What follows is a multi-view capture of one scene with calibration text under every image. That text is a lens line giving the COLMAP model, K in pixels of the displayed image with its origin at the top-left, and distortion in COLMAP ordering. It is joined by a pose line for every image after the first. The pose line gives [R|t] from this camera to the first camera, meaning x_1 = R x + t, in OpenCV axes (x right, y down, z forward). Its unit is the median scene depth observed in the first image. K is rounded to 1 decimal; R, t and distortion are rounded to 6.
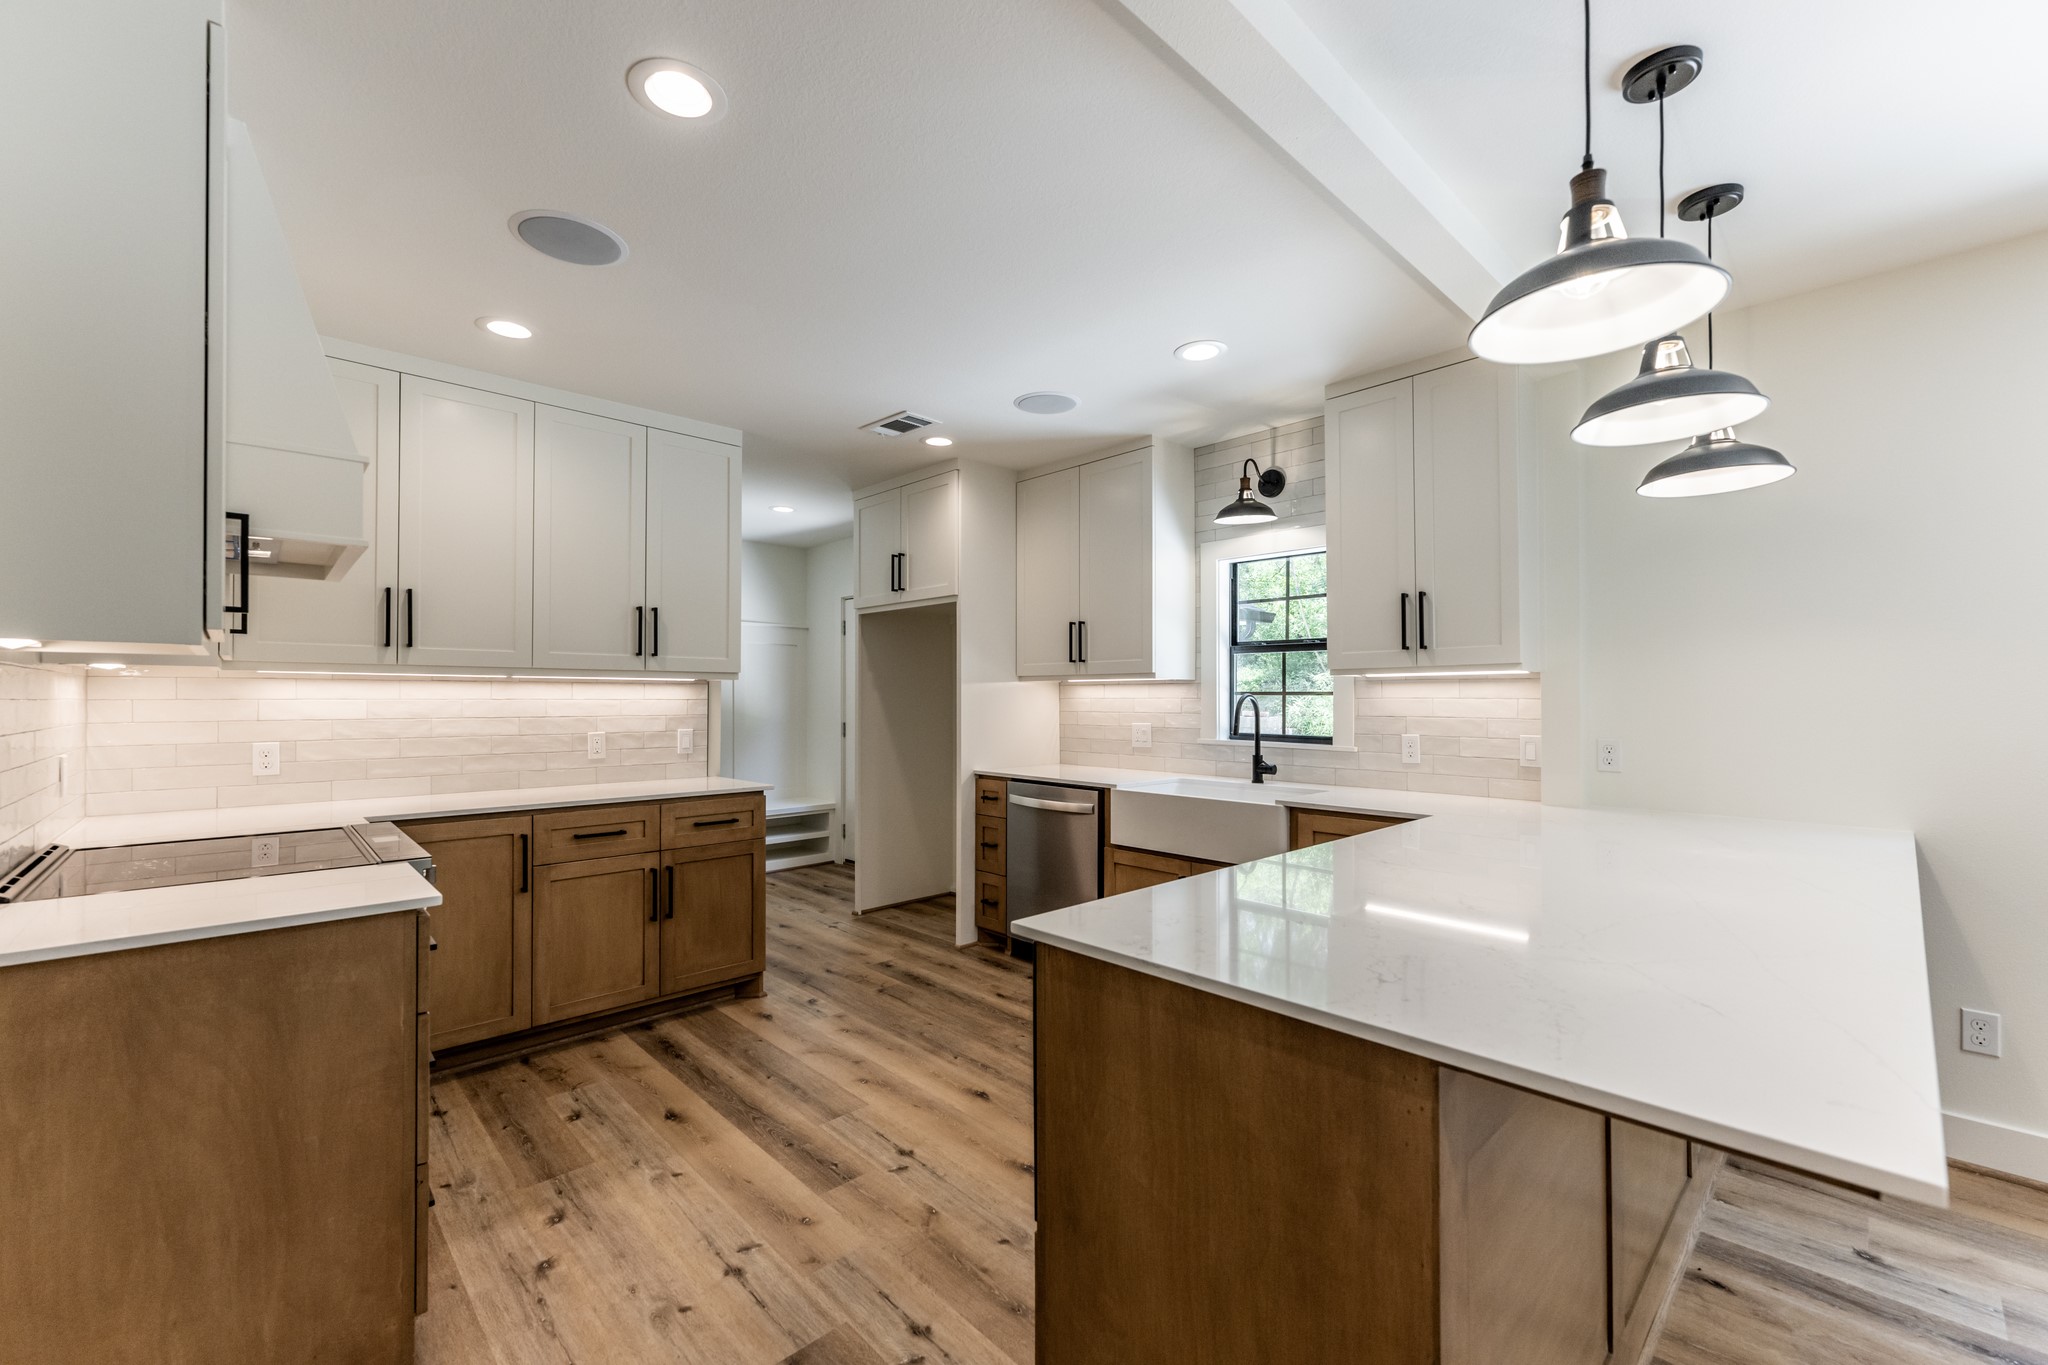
lens RADIAL K [[817.2, 0, 1038.9], [0, 817.2, 688.7], [0, 0, 1]] dist [0.001339, 0.000187]
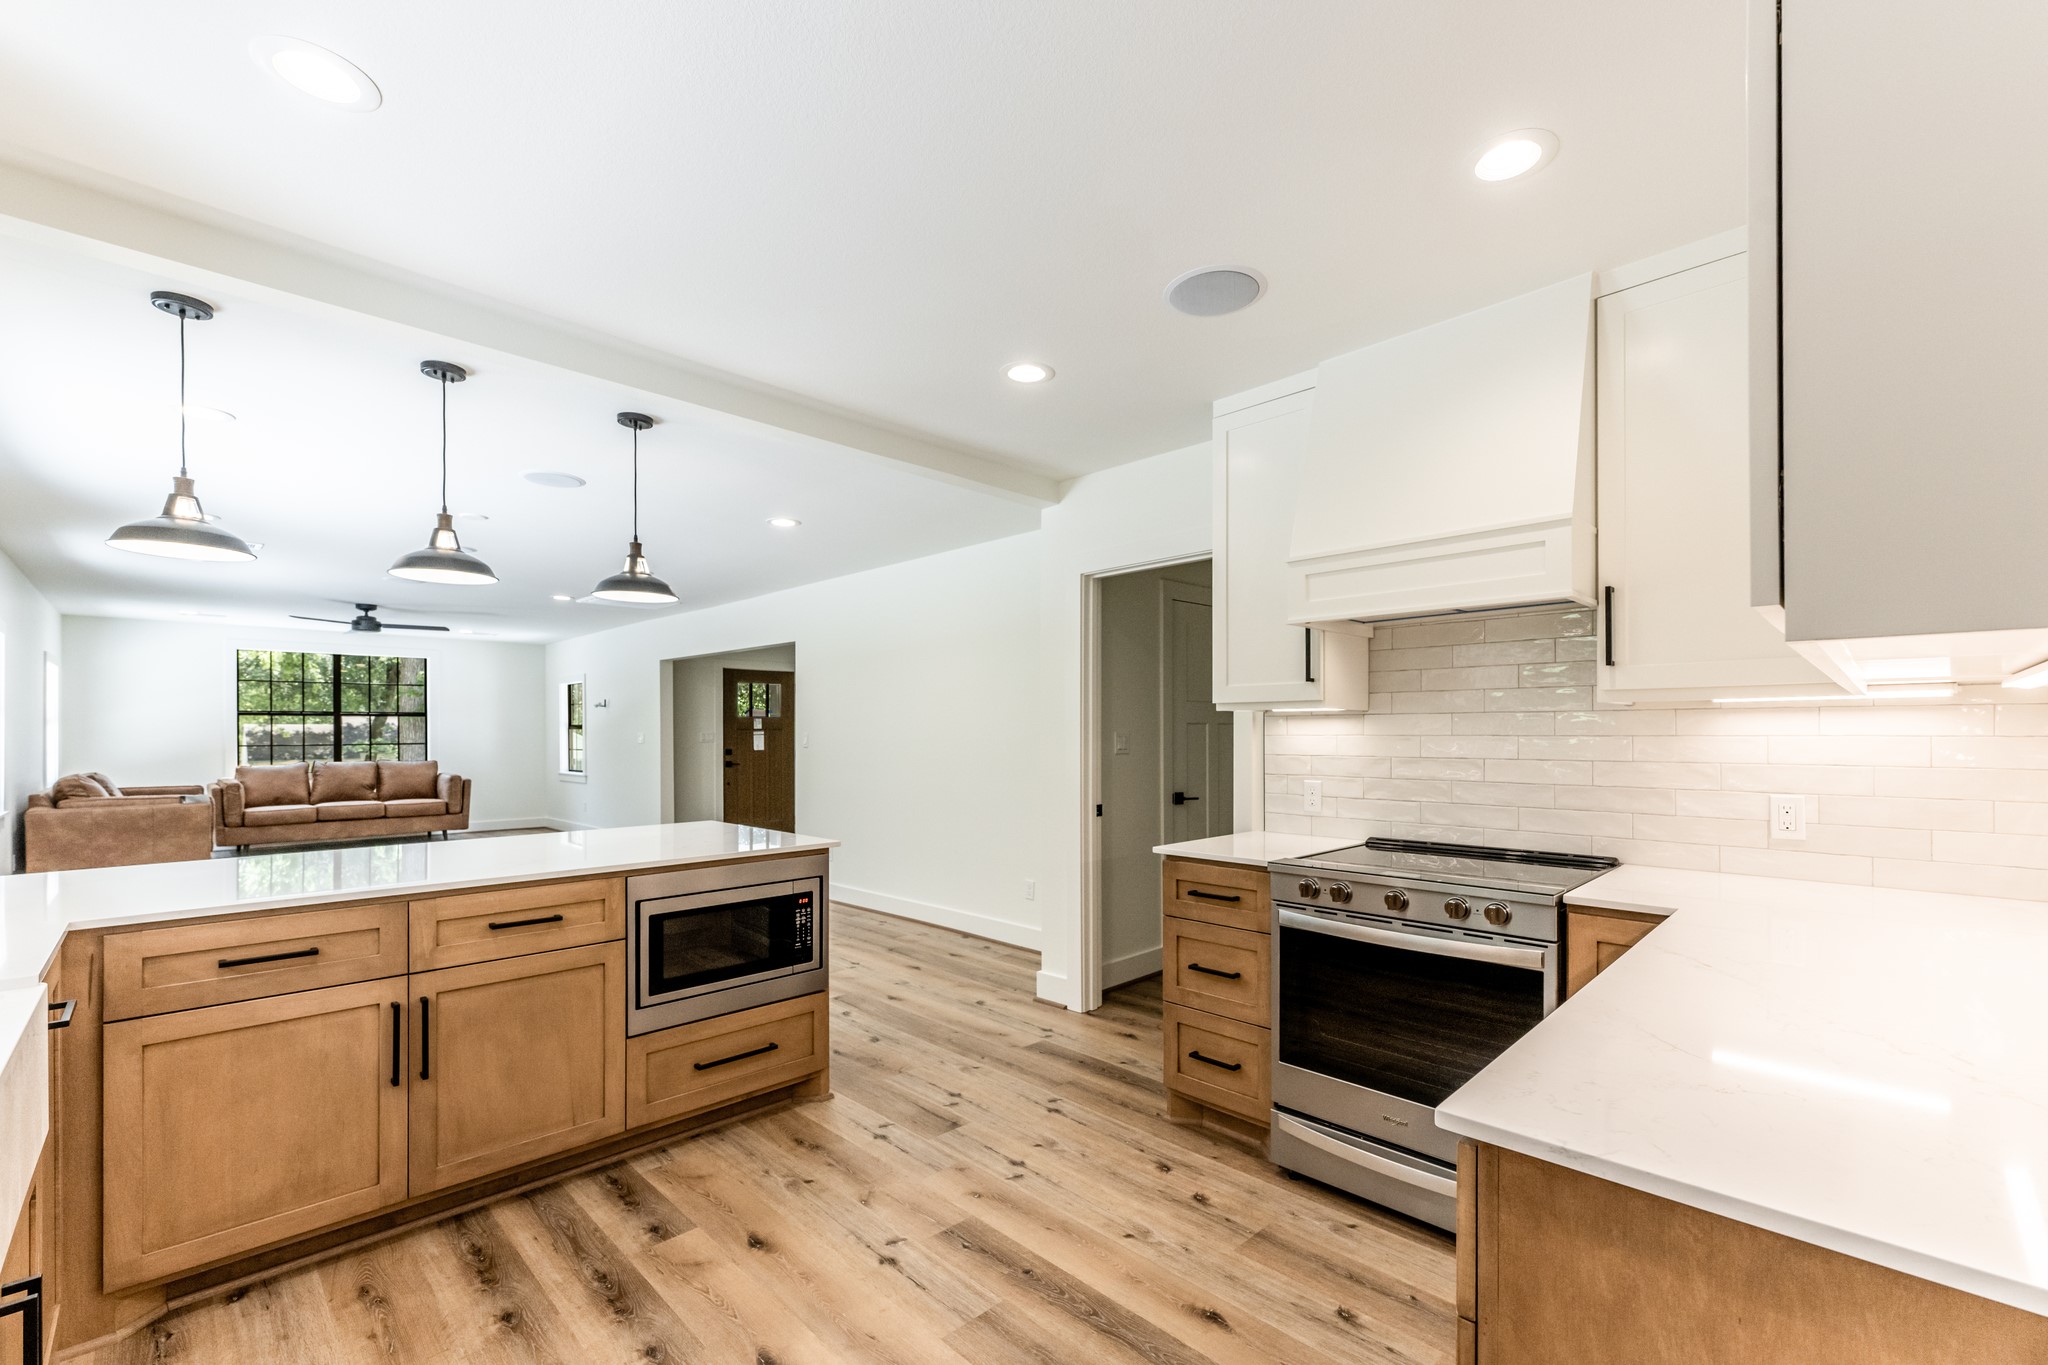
lens RADIAL K [[864.1, 0, 1030.5], [0, 864.1, 725.8], [0, 0, 1]] dist [-0.001511, -0.000285]
pose [[-0.999833, 0.005232, -0.017507, -0.208381], [0.005566, 0.999802, -0.019096, 0.010986], [0.017404, -0.019190, -0.999664, 1.330459]]
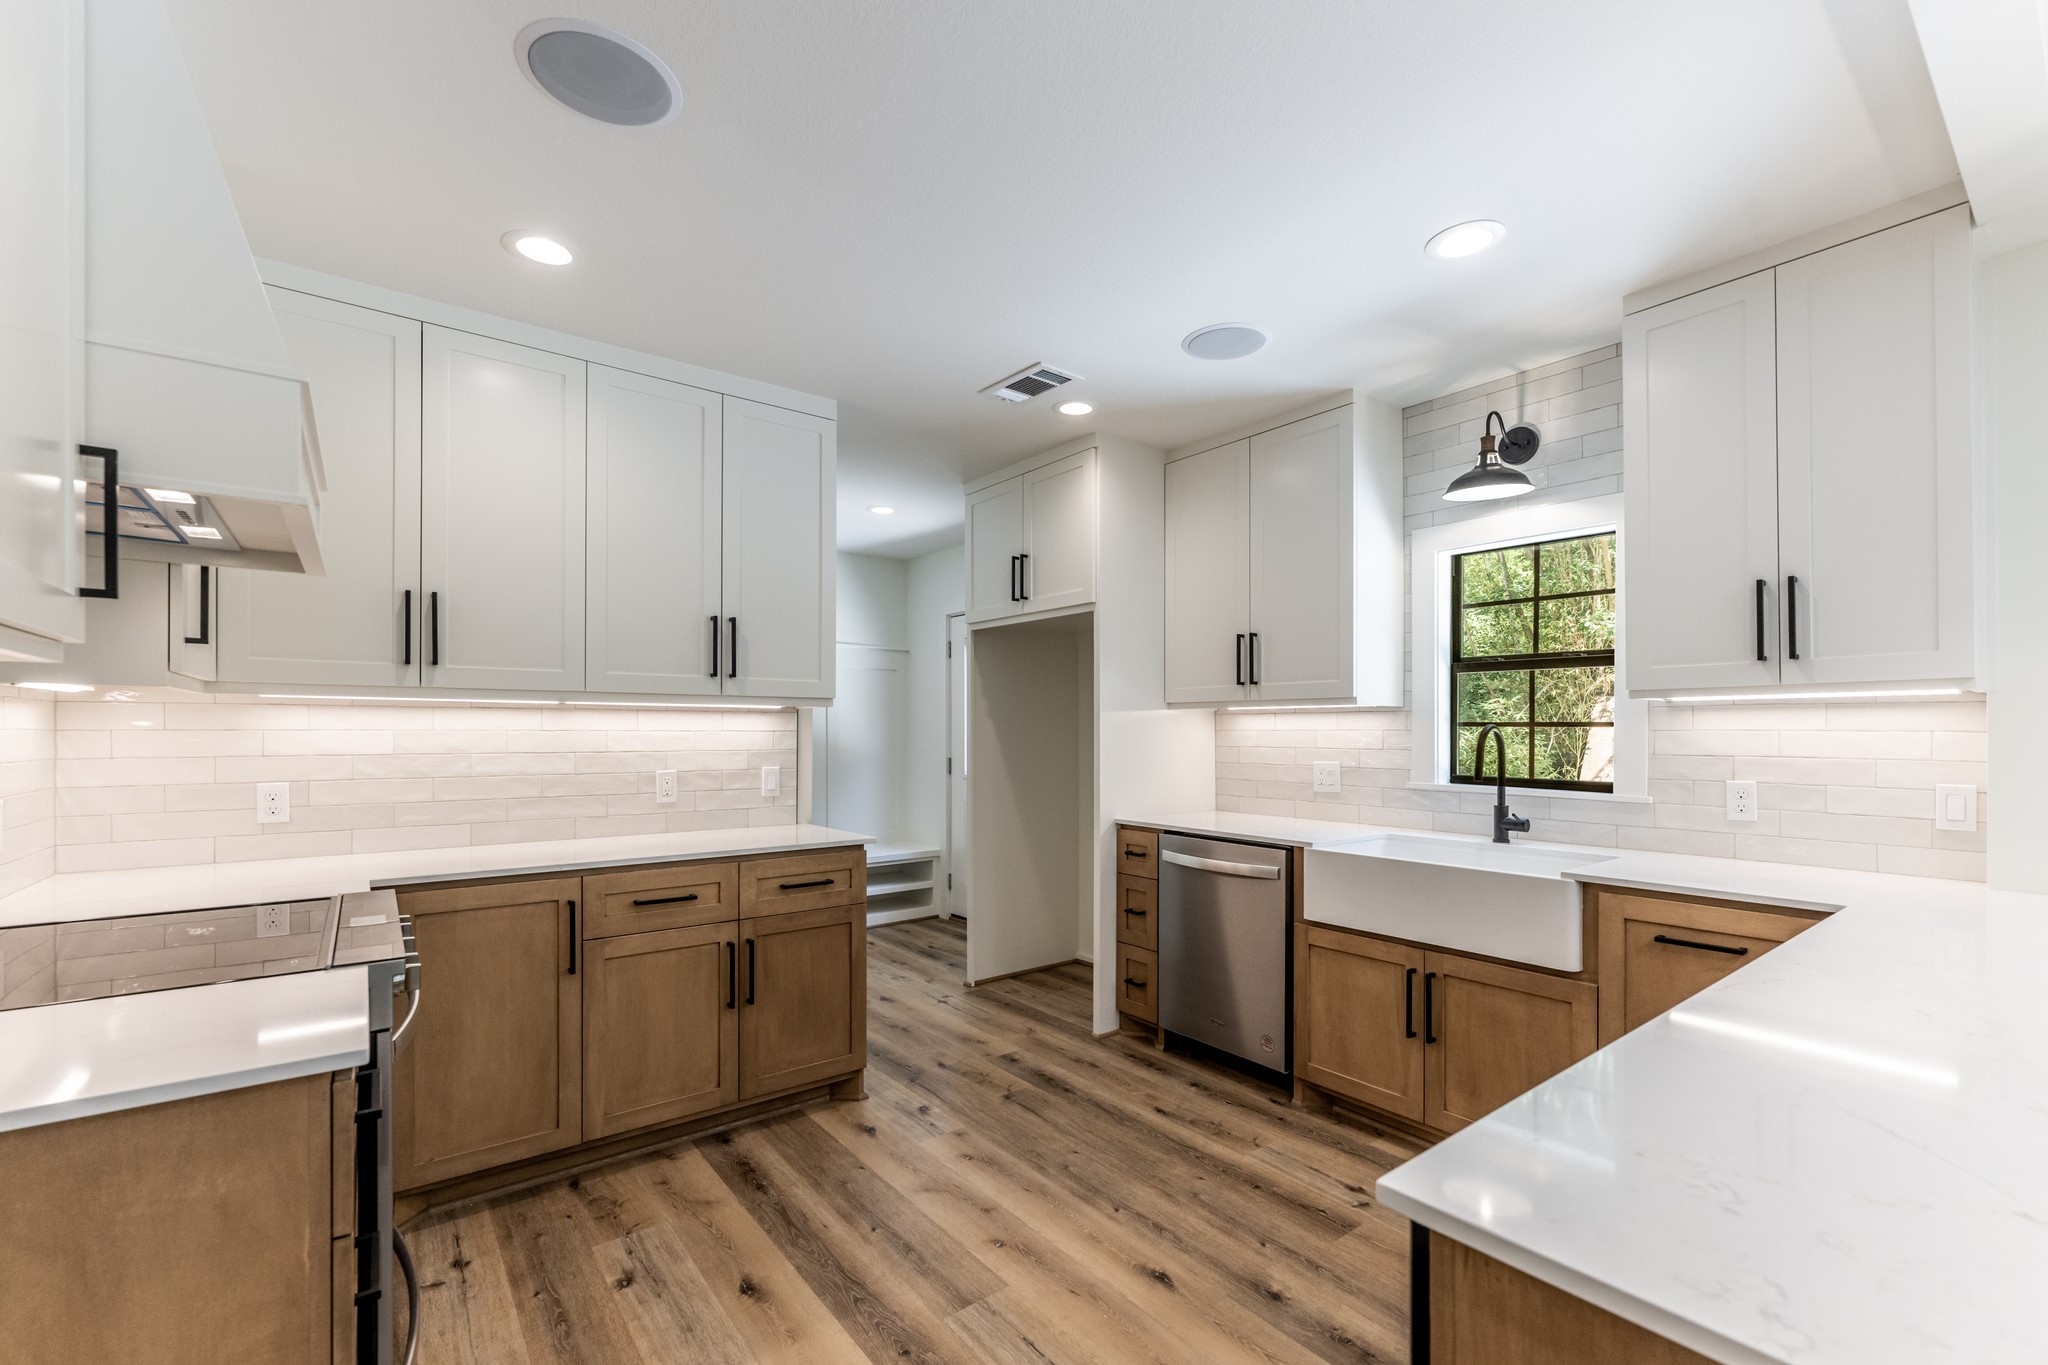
lens RADIAL K [[859.8, 0, 1060.1], [0, 859.8, 727.9], [0, 0, 1]] dist [0.001152, 0.000076]
pose [[0.995708, 0.000855, -0.092552, -0.070186], [-0.000052, 0.999962, 0.008677, 0.002892], [0.092556, -0.008635, 0.995670, 0.186688]]
